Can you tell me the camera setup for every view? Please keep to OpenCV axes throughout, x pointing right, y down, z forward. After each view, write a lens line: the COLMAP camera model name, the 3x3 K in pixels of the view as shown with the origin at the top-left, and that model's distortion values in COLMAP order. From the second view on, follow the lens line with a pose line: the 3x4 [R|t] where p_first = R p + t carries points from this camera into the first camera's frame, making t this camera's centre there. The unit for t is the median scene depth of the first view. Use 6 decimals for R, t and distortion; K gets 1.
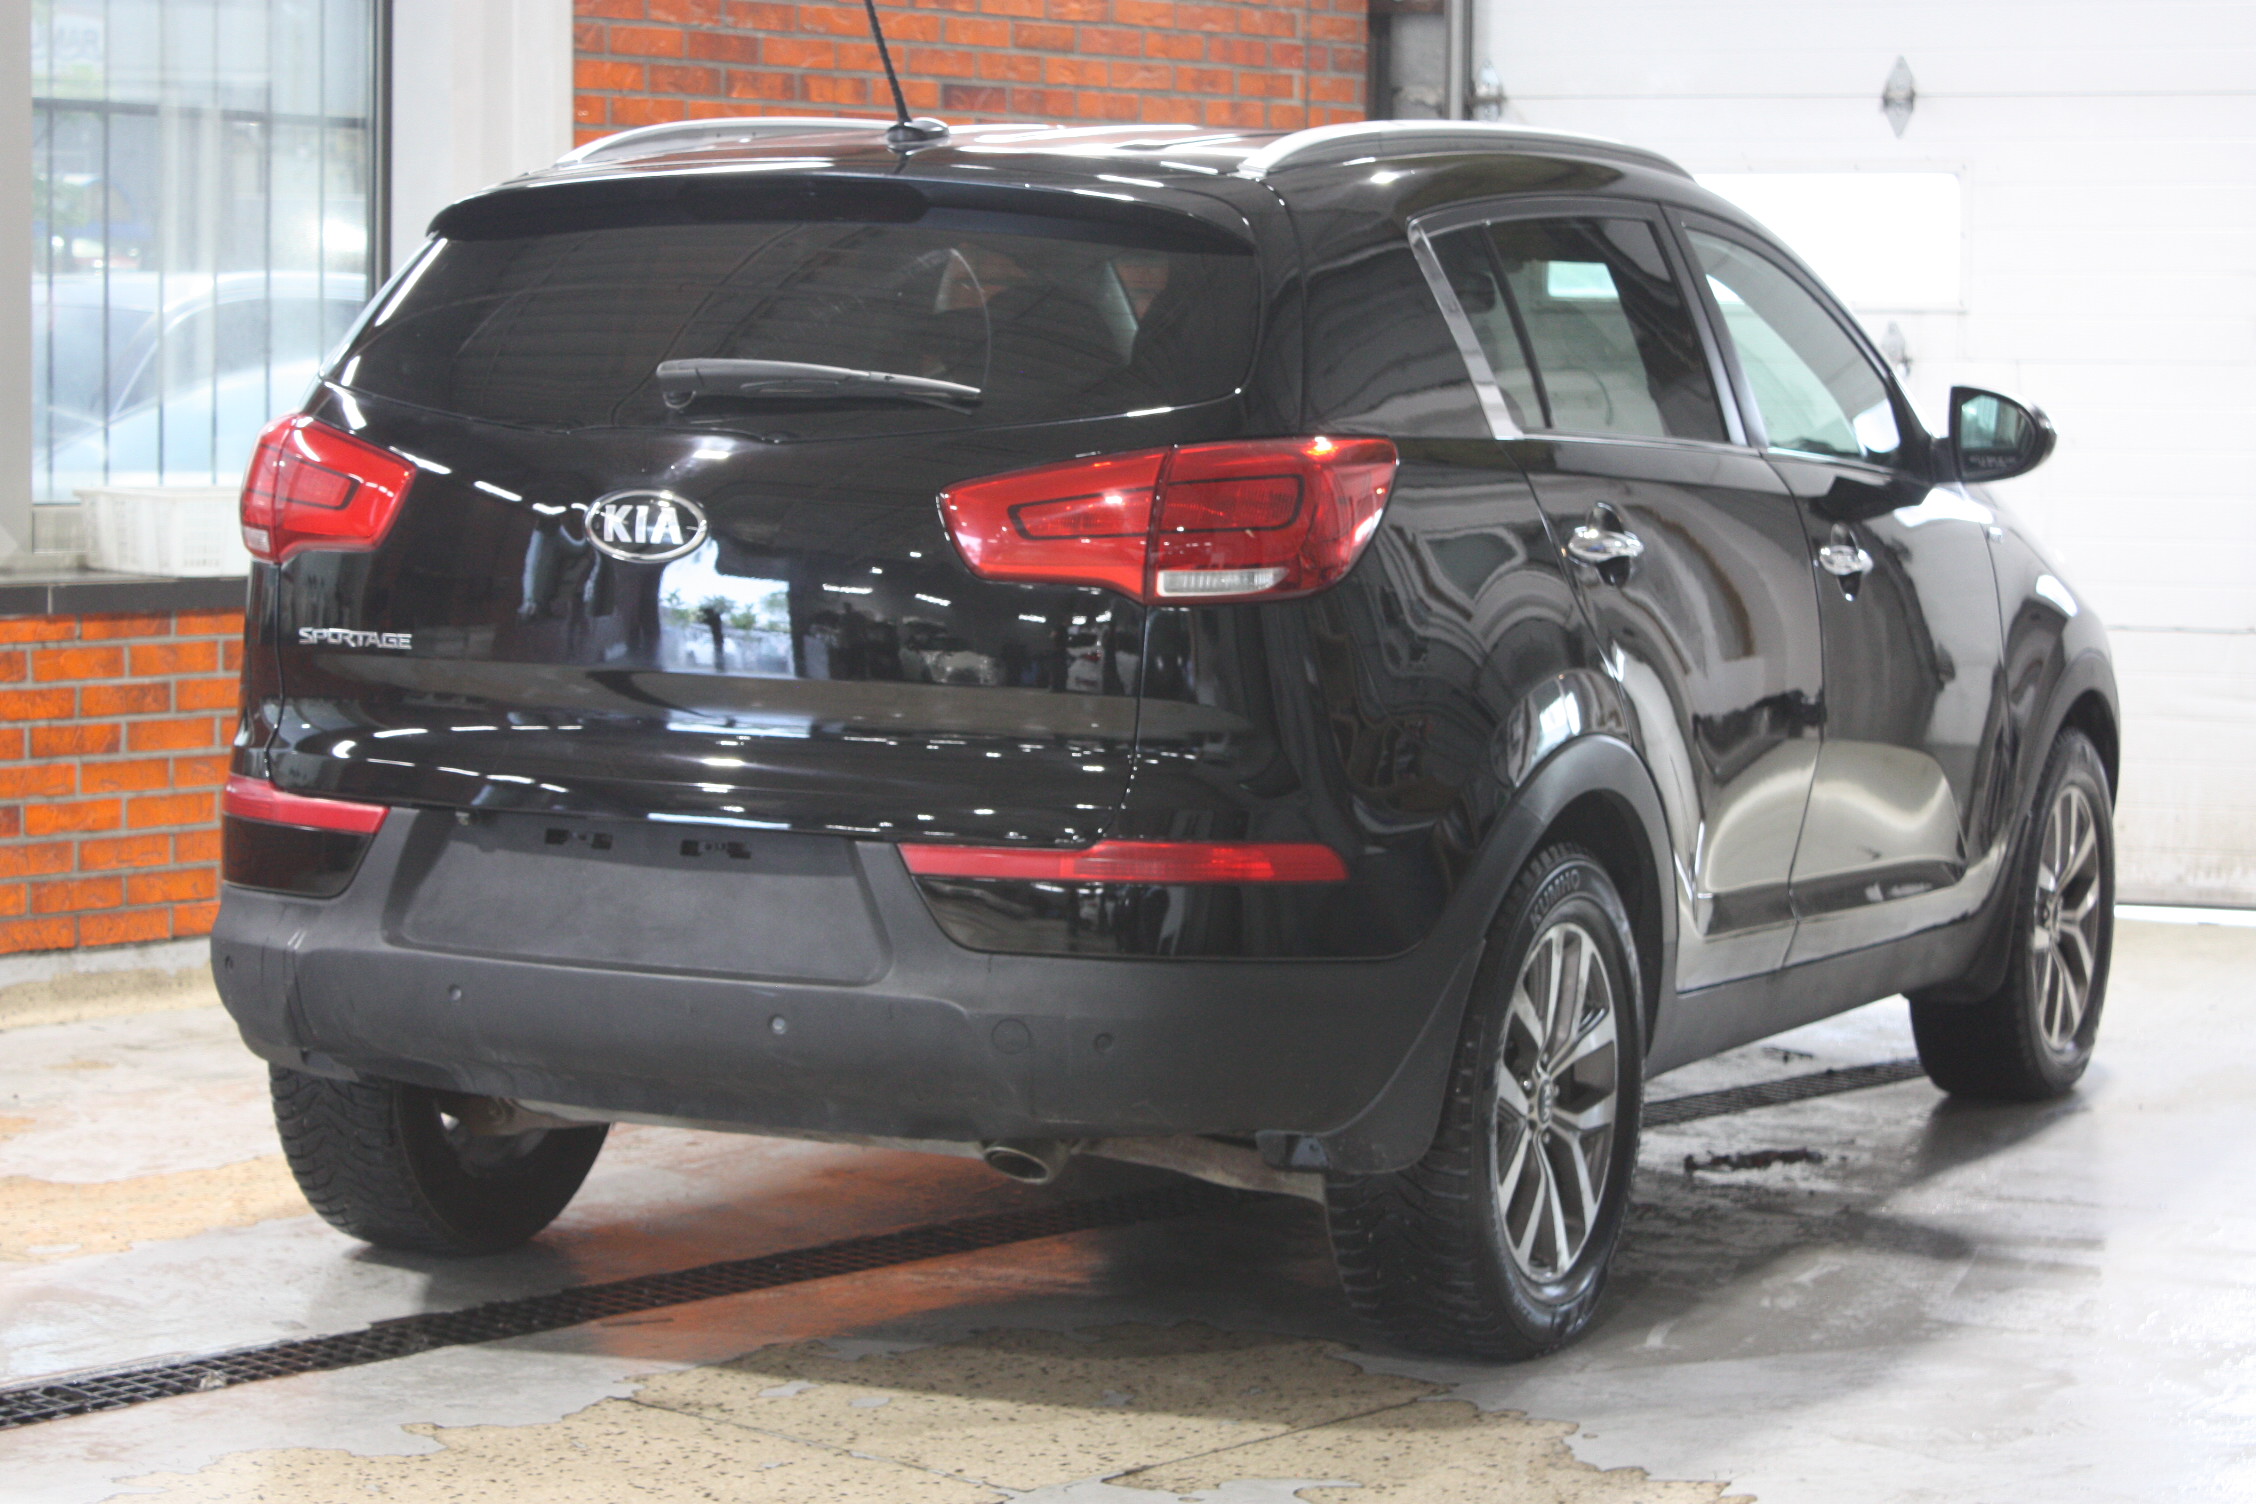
lens RADIAL K [[5050.7, 0, 1130.4], [0, 5050.7, 744.5], [0, 0, 1]] dist [0.085191, 0.000000]
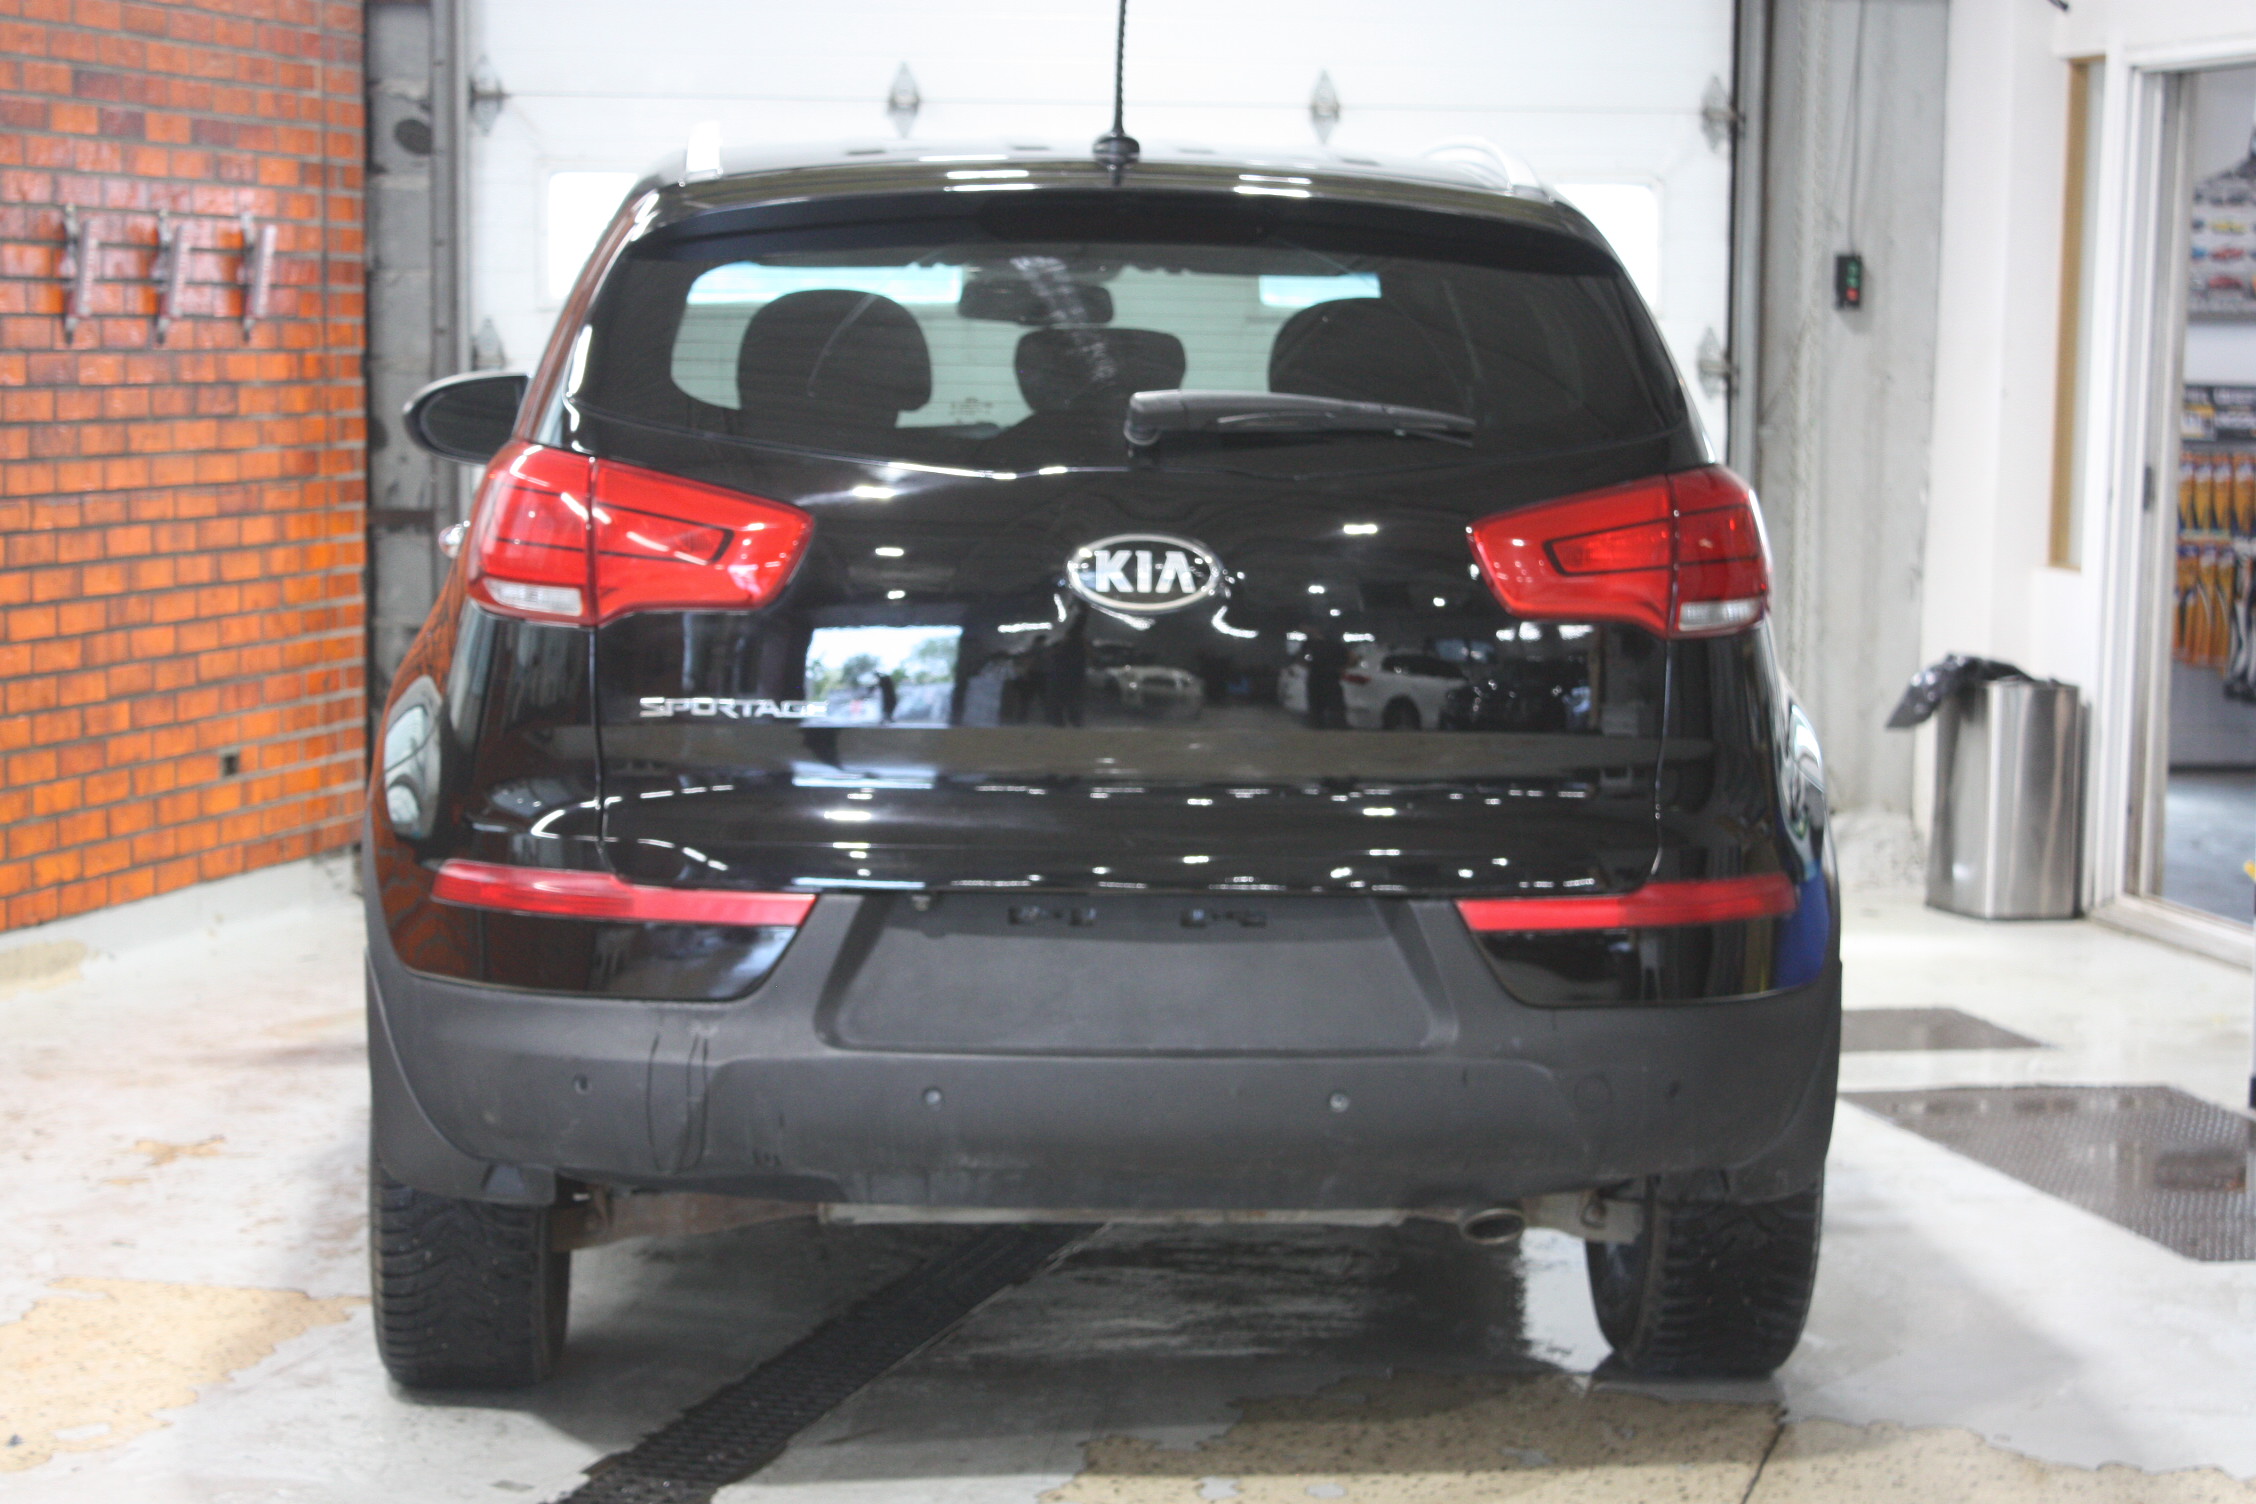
lens RADIAL K [[4842.2, 0, 1121.0], [0, 4842.2, 760.7], [0, 0, 1]] dist [0.073870, 0.000000]
pose [[0.880313, -0.048963, 0.471861, -0.466254], [0.043179, 0.998801, 0.023086, -0.026768], [-0.472425, 0.000052, 0.881371, 0.201633]]
